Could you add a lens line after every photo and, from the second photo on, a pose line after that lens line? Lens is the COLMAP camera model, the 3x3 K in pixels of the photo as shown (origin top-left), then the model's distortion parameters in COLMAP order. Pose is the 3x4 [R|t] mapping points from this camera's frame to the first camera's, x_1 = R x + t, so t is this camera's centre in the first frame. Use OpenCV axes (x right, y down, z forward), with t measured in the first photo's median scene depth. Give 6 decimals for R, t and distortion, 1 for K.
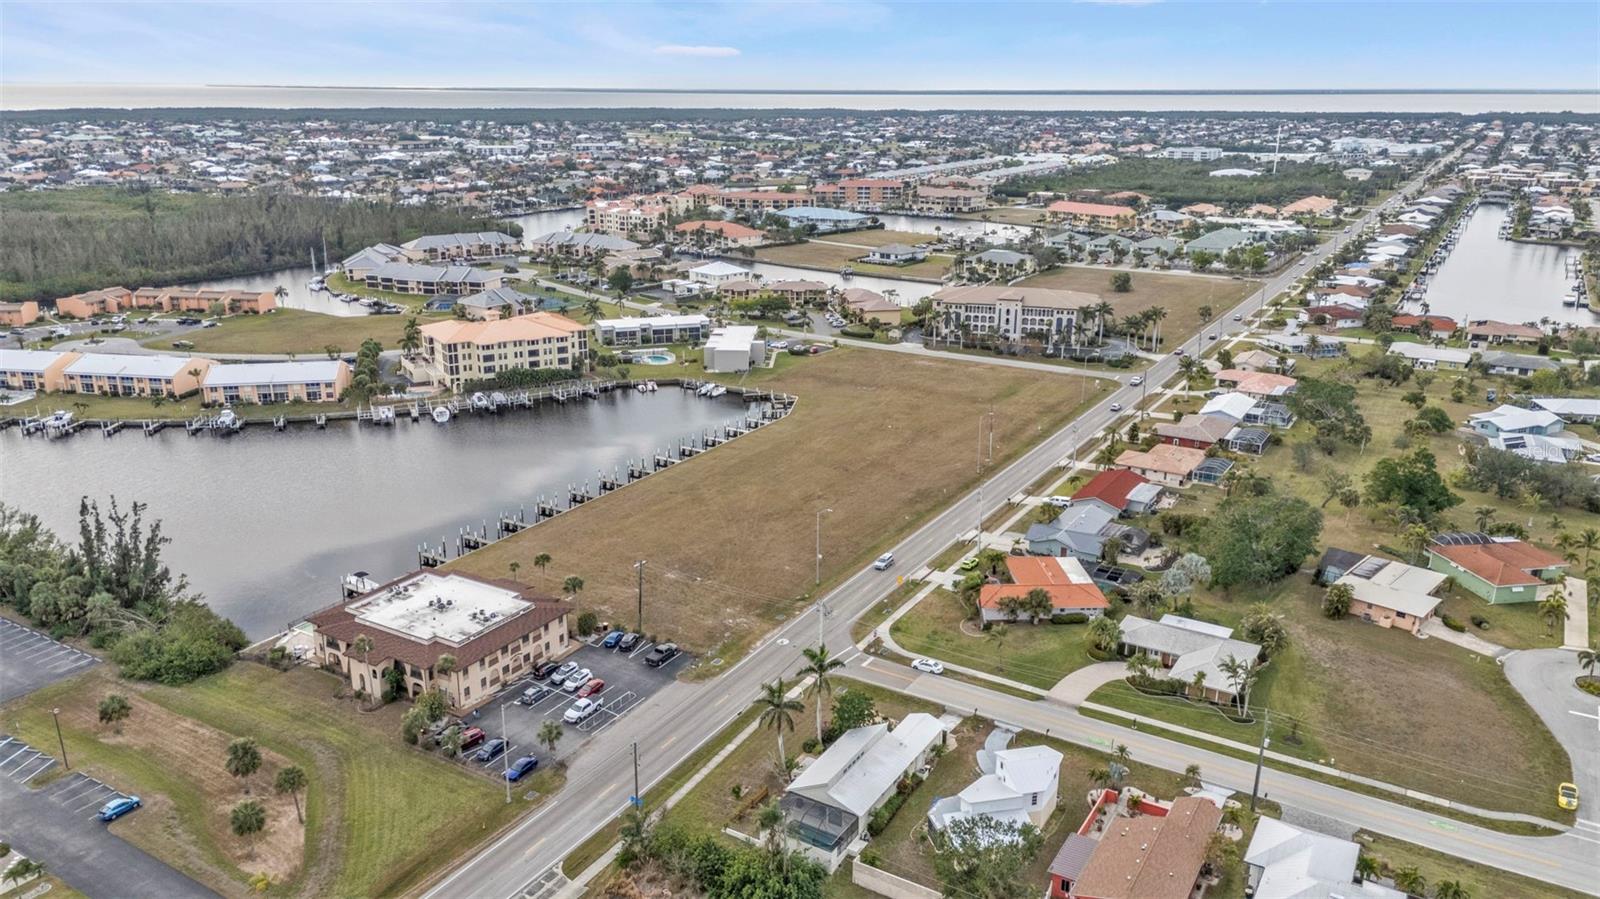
lens RADIAL K [[1153.1, 0, 800.0], [0, 1153.1, 449.5], [0, 0, 1]] dist [0.084905, -0.096453]
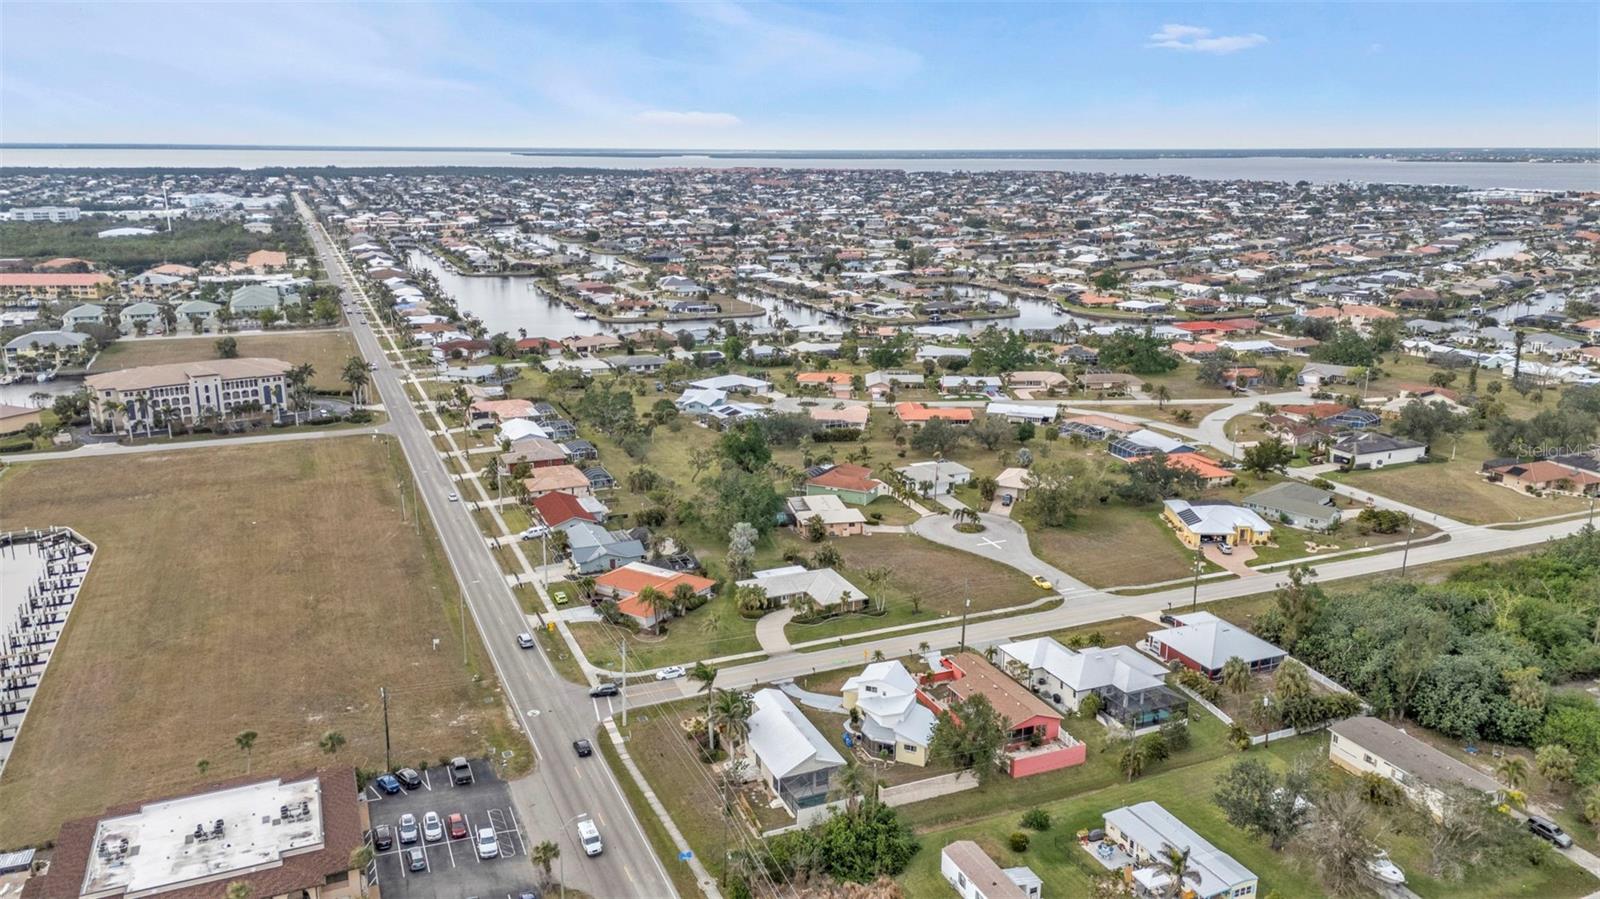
lens RADIAL K [[1153.1, 0, 800.0], [0, 1153.1, 449.5], [0, 0, 1]] dist [0.084905, -0.096453]
pose [[0.583179, -0.206553, 0.785645, -0.385983], [0.240735, 0.967634, 0.075703, -0.043087], [-0.775853, 0.144984, 0.614029, 0.123362]]
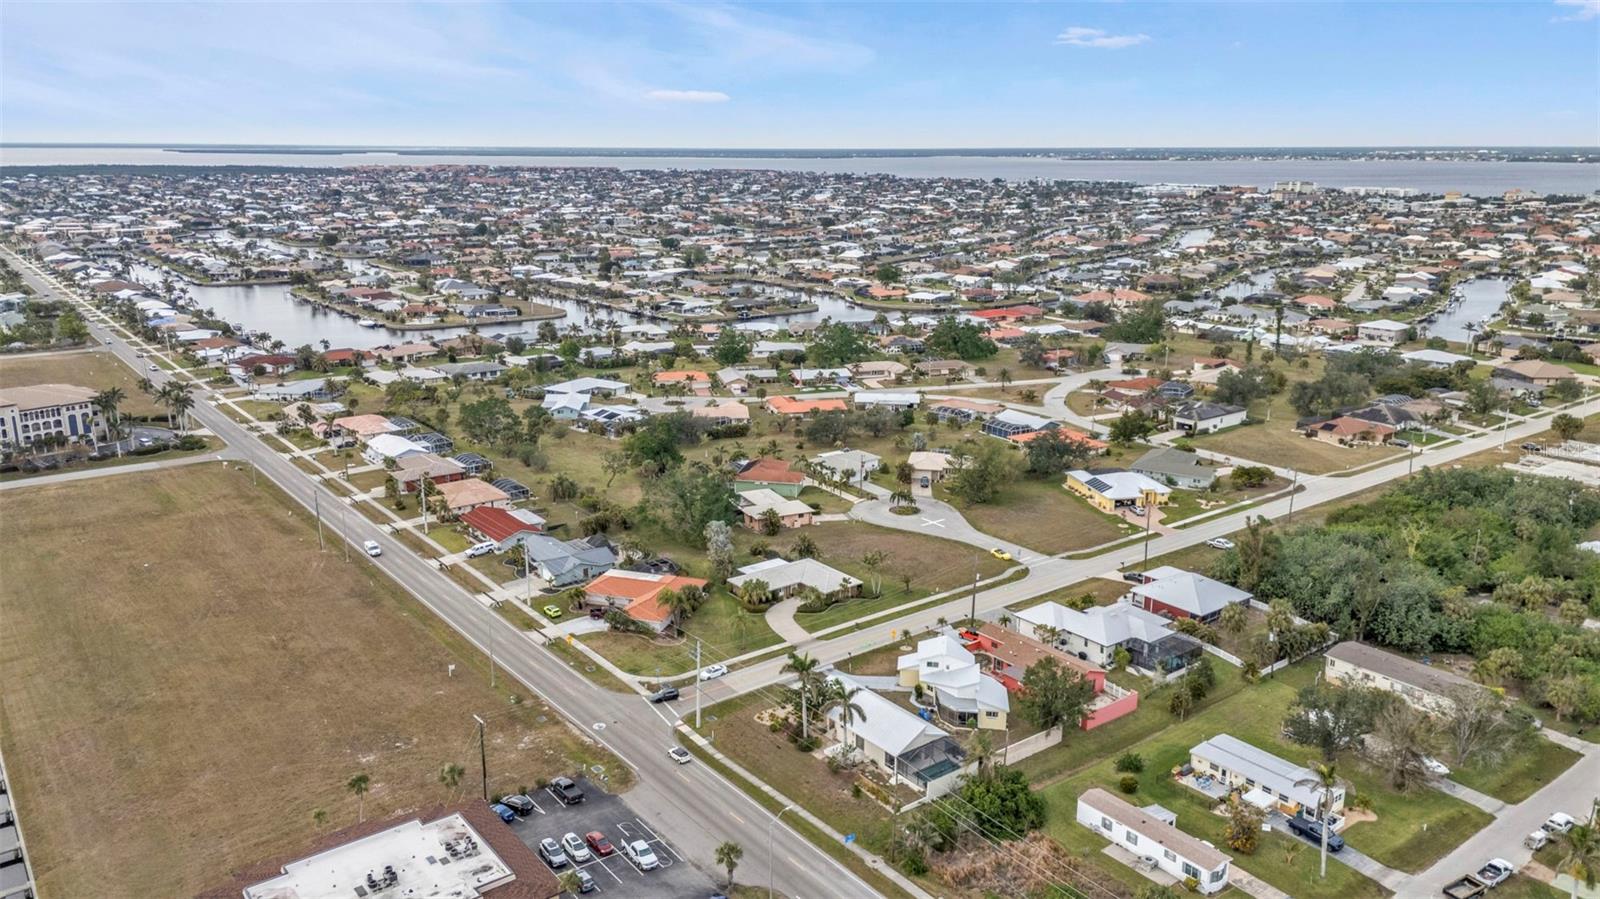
lens RADIAL K [[1153.1, 0, 800.0], [0, 1153.1, 449.5], [0, 0, 1]] dist [0.084905, -0.096453]
pose [[0.365804, -0.238012, 0.899743, -0.483508], [0.275806, 0.951044, 0.139450, -0.087395], [-0.888886, 0.197143, 0.413541, 0.263272]]
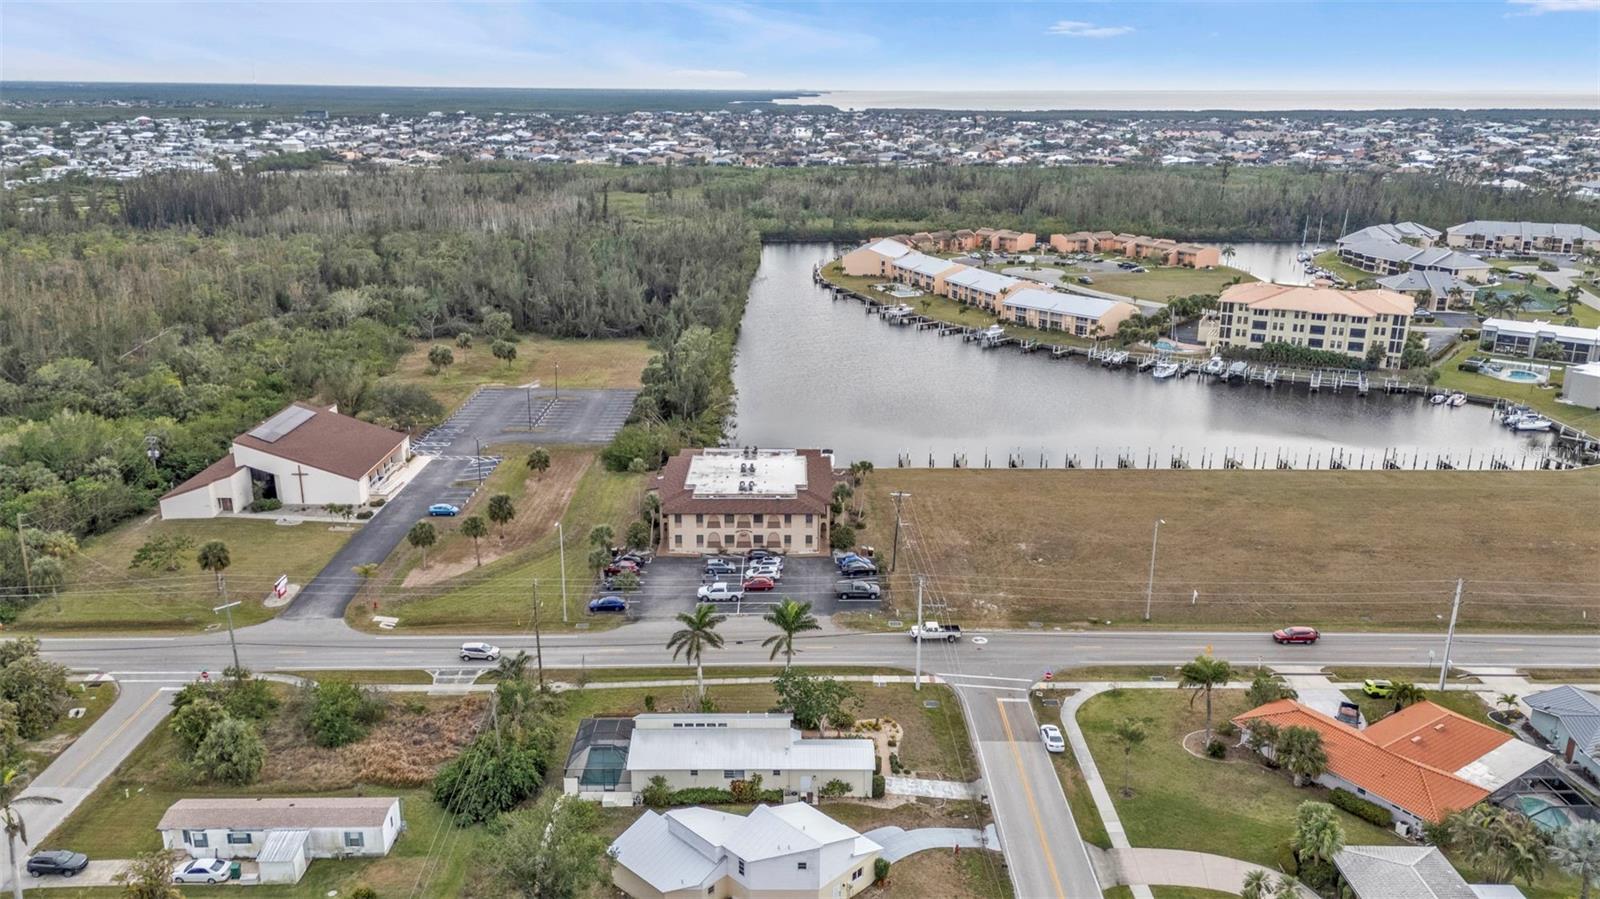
lens RADIAL K [[1153.1, 0, 800.0], [0, 1153.1, 449.5], [0, 0, 1]] dist [0.084905, -0.096453]
pose [[0.519583, 0.251304, -0.816627, 0.340132], [-0.255326, 0.957763, 0.132283, -0.019765], [0.815378, 0.139774, 0.561802, 0.279029]]
